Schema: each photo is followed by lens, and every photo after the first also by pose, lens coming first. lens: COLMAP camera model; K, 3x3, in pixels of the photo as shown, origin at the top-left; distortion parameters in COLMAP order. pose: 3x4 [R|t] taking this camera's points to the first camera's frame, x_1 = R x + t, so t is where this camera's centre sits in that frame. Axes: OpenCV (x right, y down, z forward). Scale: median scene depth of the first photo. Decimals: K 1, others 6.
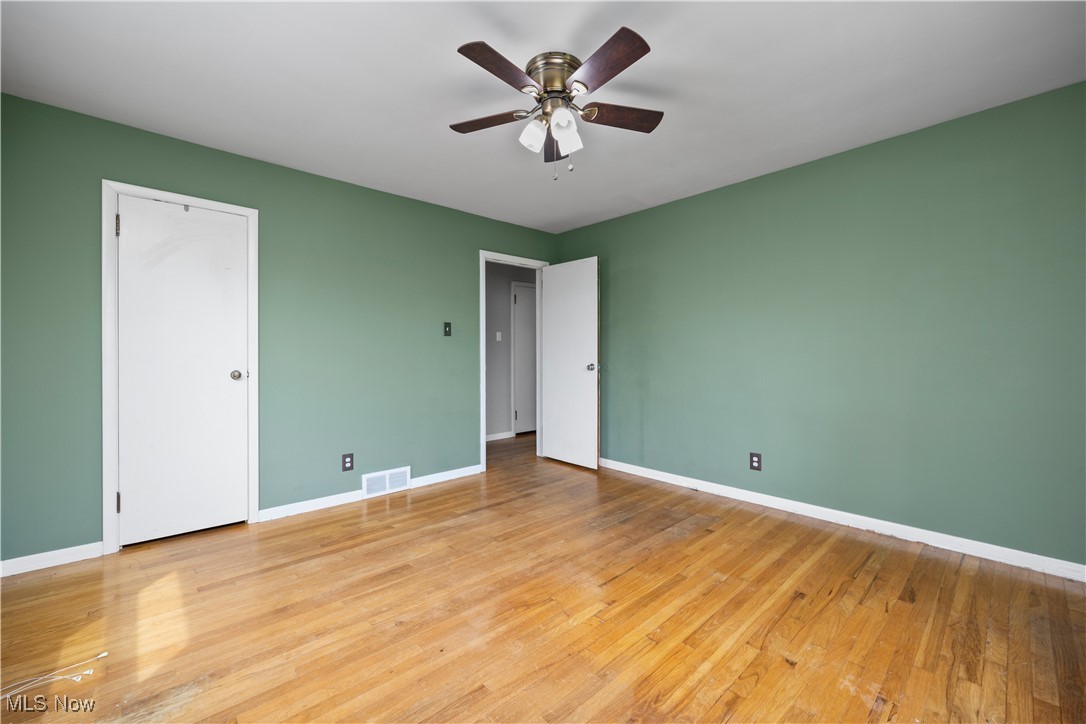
lens RADIAL K [[437.2, 0, 544.6], [0, 437.2, 351.2], [0, 0, 1]] dist [-0.003333, -0.000157]
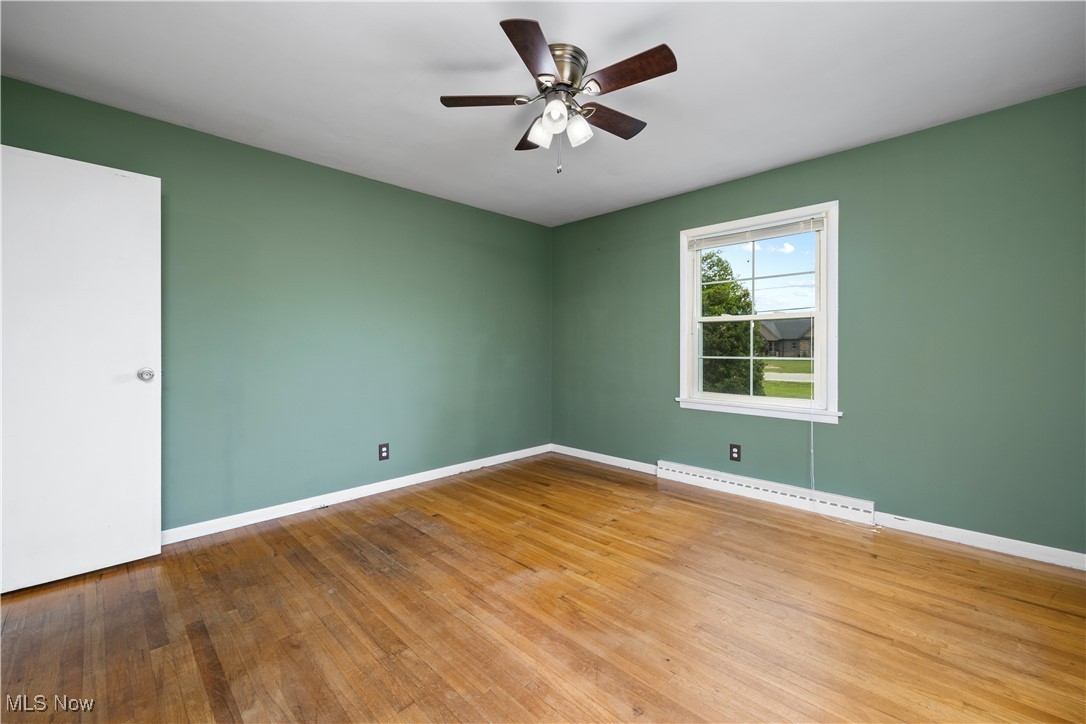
lens RADIAL K [[437.2, 0, 544.6], [0, 437.2, 351.2], [0, 0, 1]] dist [-0.003333, -0.000157]
pose [[-0.049412, -0.002454, 0.998775, -0.845514], [-0.002943, 0.999993, 0.002312, 0.007639], [-0.998774, -0.002826, -0.049419, 0.950381]]
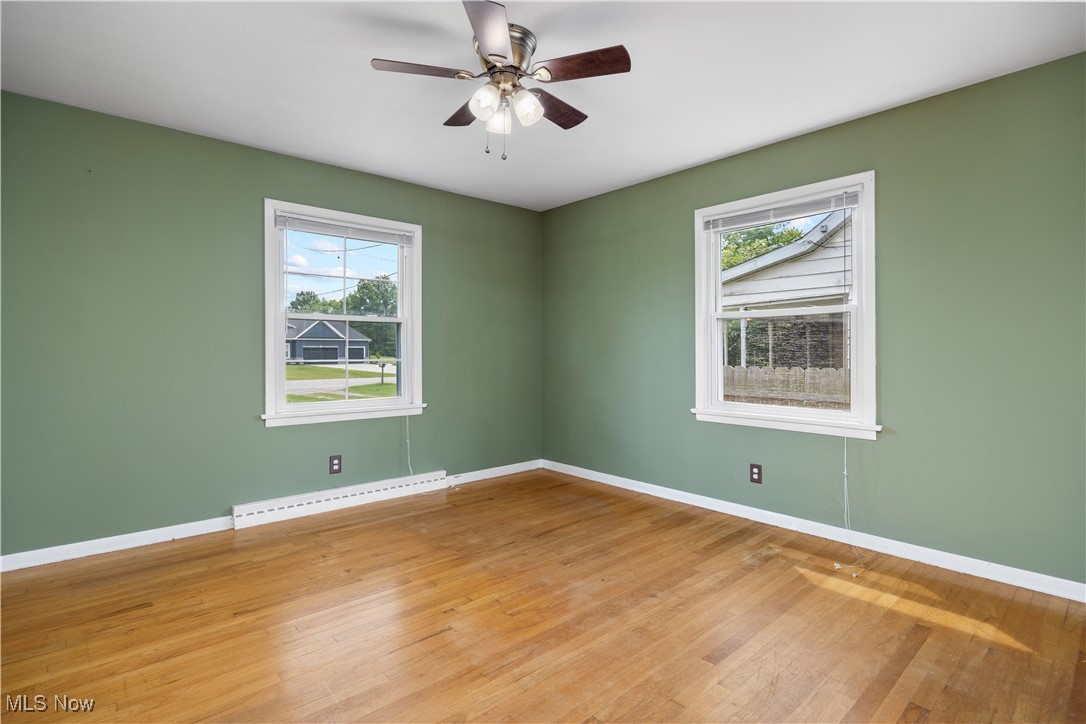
lens RADIAL K [[520.9, 0, 542.4], [0, 520.9, 355.5], [0, 0, 1]] dist [-0.010427, -0.000125]
pose [[-0.999812, 0.002354, 0.019270, -0.064604], [0.002395, 0.999995, 0.002114, 0.014315], [-0.019265, 0.002160, -0.999812, 1.829555]]
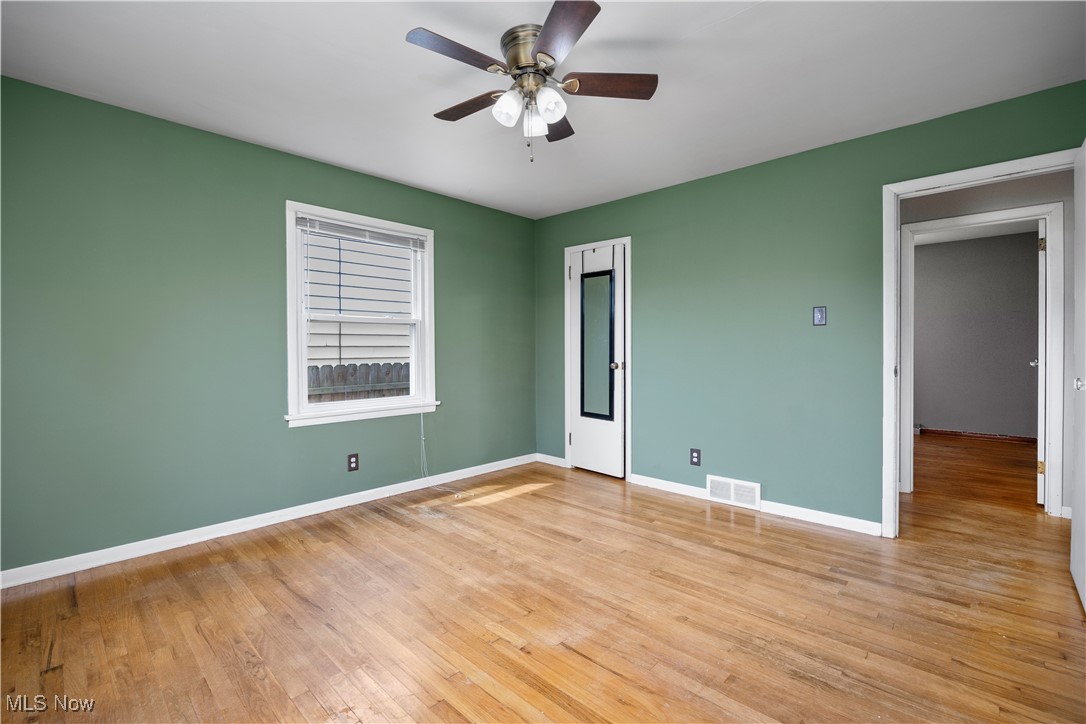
lens RADIAL K [[478.0, 0, 546.3], [0, 478.0, 354.0], [0, 0, 1]] dist [-0.017199, 0.000043]
pose [[0.069677, 0.011488, -0.997503, 0.906679], [0.008996, 0.999886, 0.012144, -0.001719], [0.997529, -0.009819, 0.069565, 0.844177]]
